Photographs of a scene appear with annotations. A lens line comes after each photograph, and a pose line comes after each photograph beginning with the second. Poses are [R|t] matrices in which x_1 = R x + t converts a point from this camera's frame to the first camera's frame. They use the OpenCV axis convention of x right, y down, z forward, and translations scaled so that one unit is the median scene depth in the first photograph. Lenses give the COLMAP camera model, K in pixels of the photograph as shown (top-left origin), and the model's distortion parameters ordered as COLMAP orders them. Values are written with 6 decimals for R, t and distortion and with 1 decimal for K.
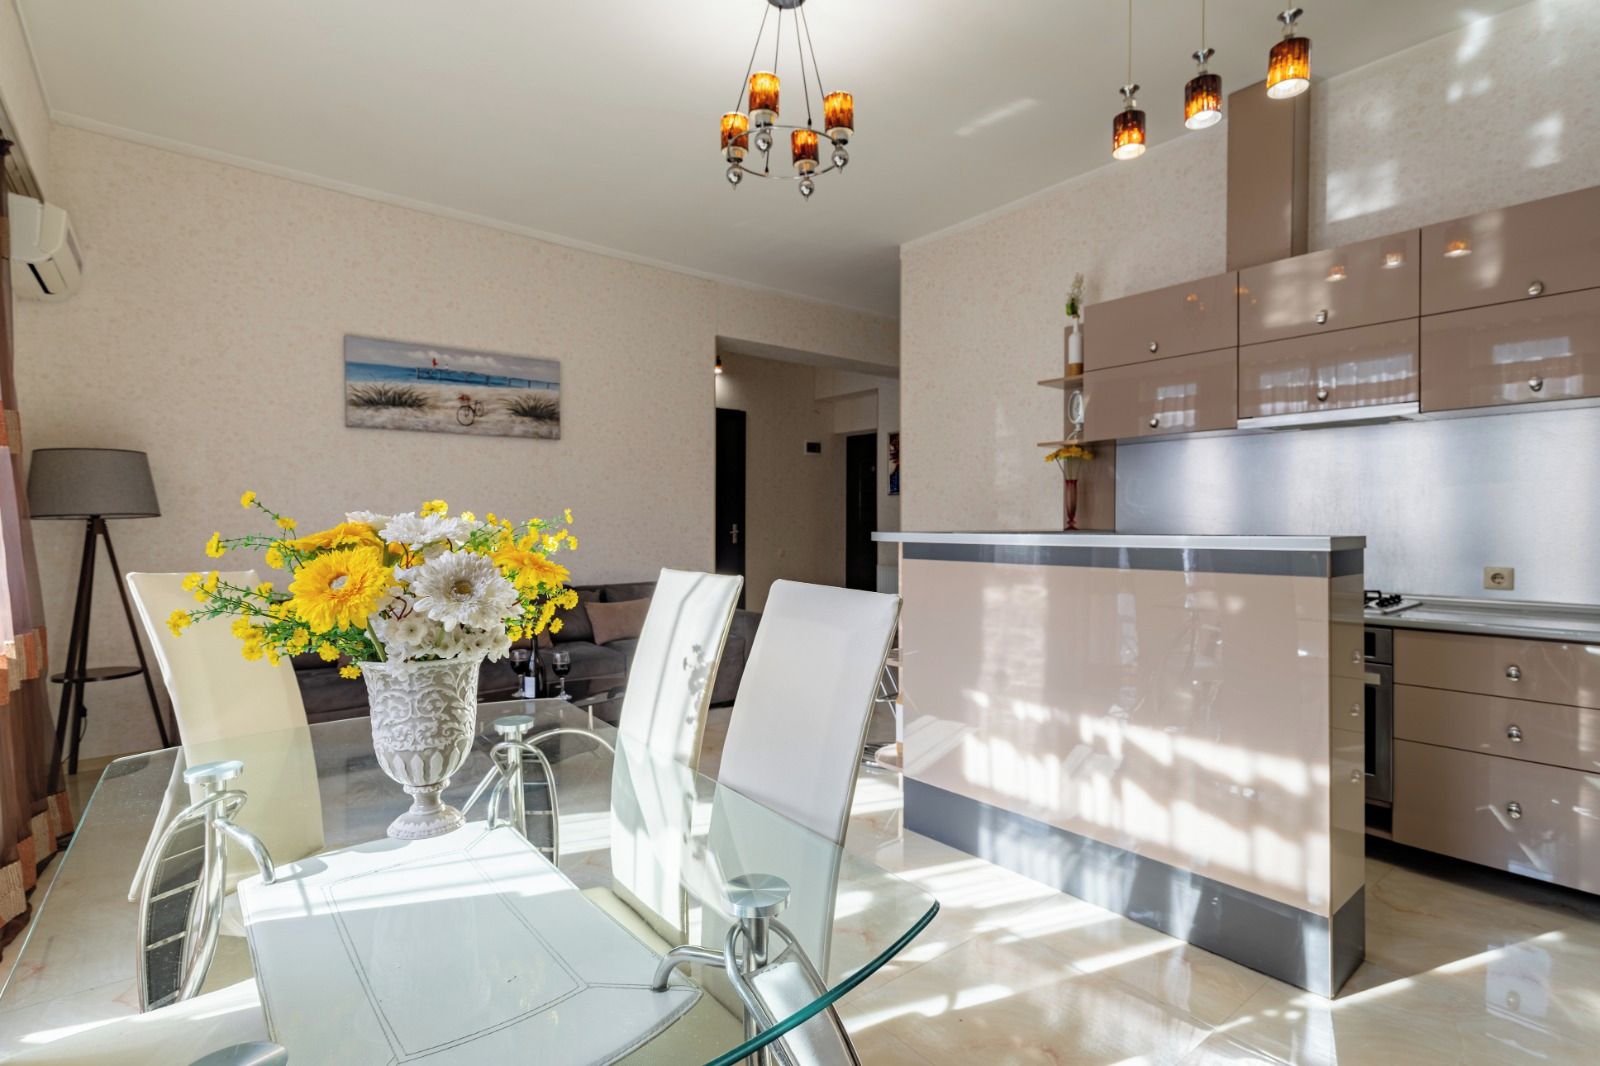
lens RADIAL K [[757.7, 0, 800.0], [0, 757.7, 533.0], [0, 0, 1]] dist [-0.001490, 0.000264]
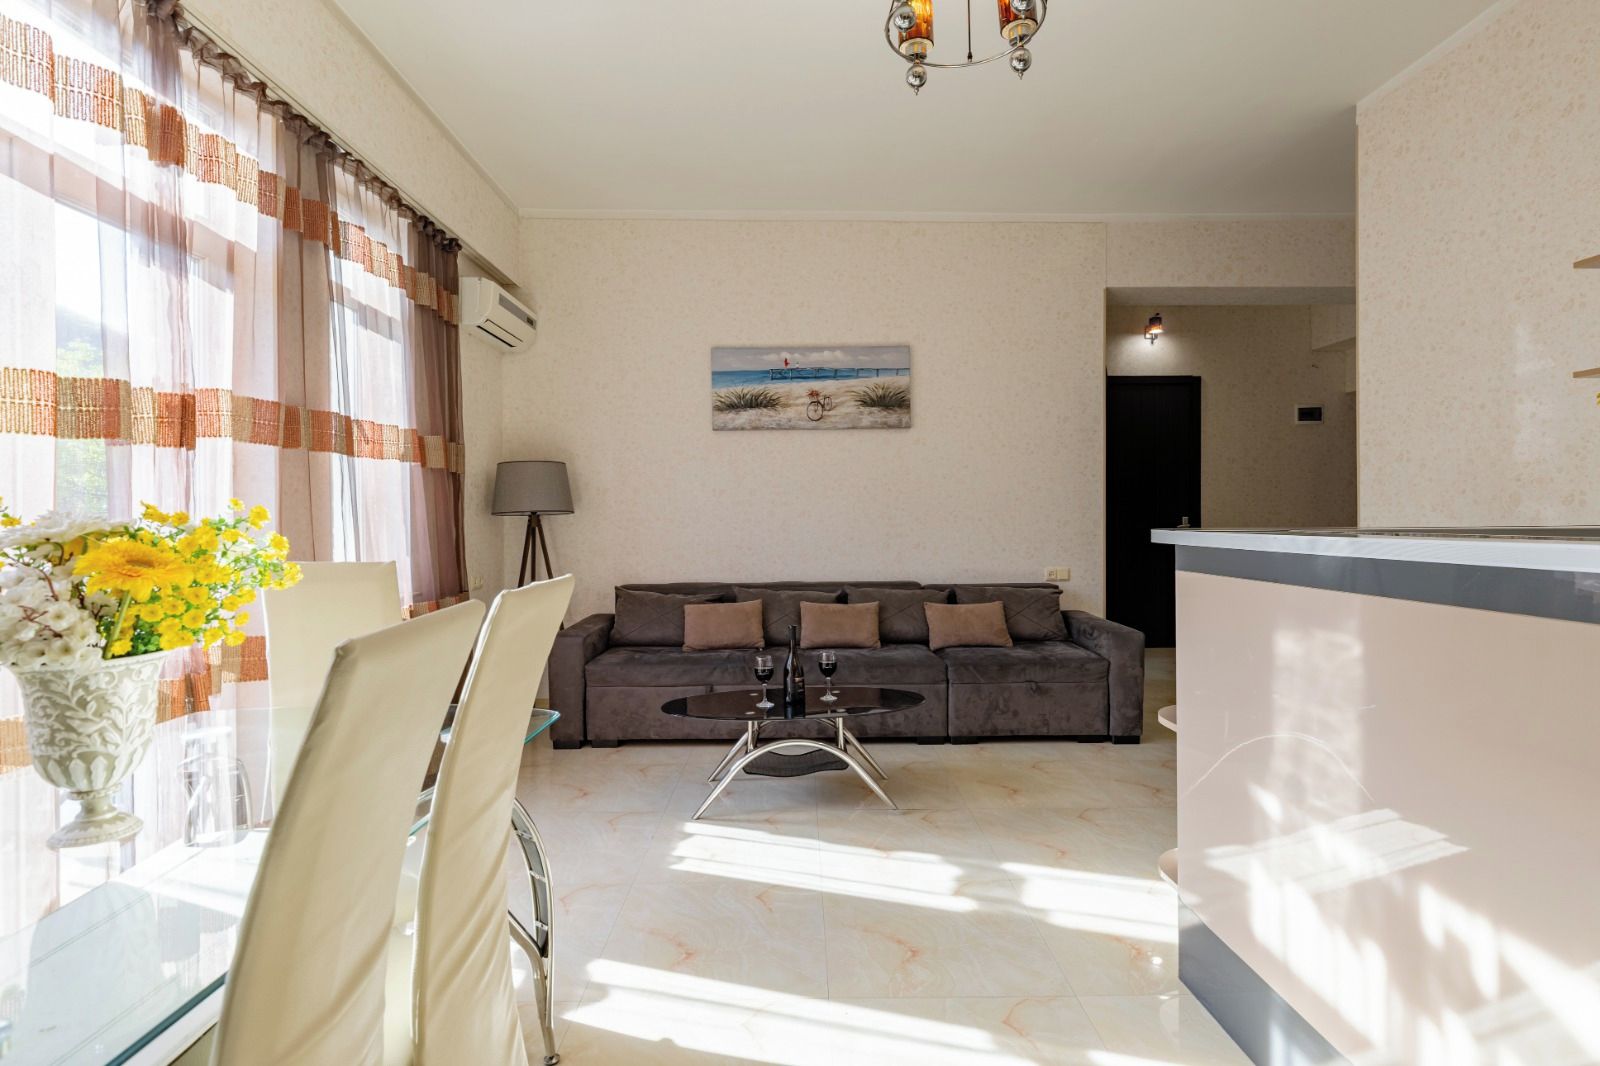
lens RADIAL K [[773.8, 0, 800.0], [0, 773.8, 523.1], [0, 0, 1]] dist [-0.004523, -0.000890]
pose [[0.786089, 0.003849, -0.618101, 0.191166], [-0.005215, 0.999986, -0.000406, -0.004146], [0.618091, 0.003542, 0.786098, 0.177271]]
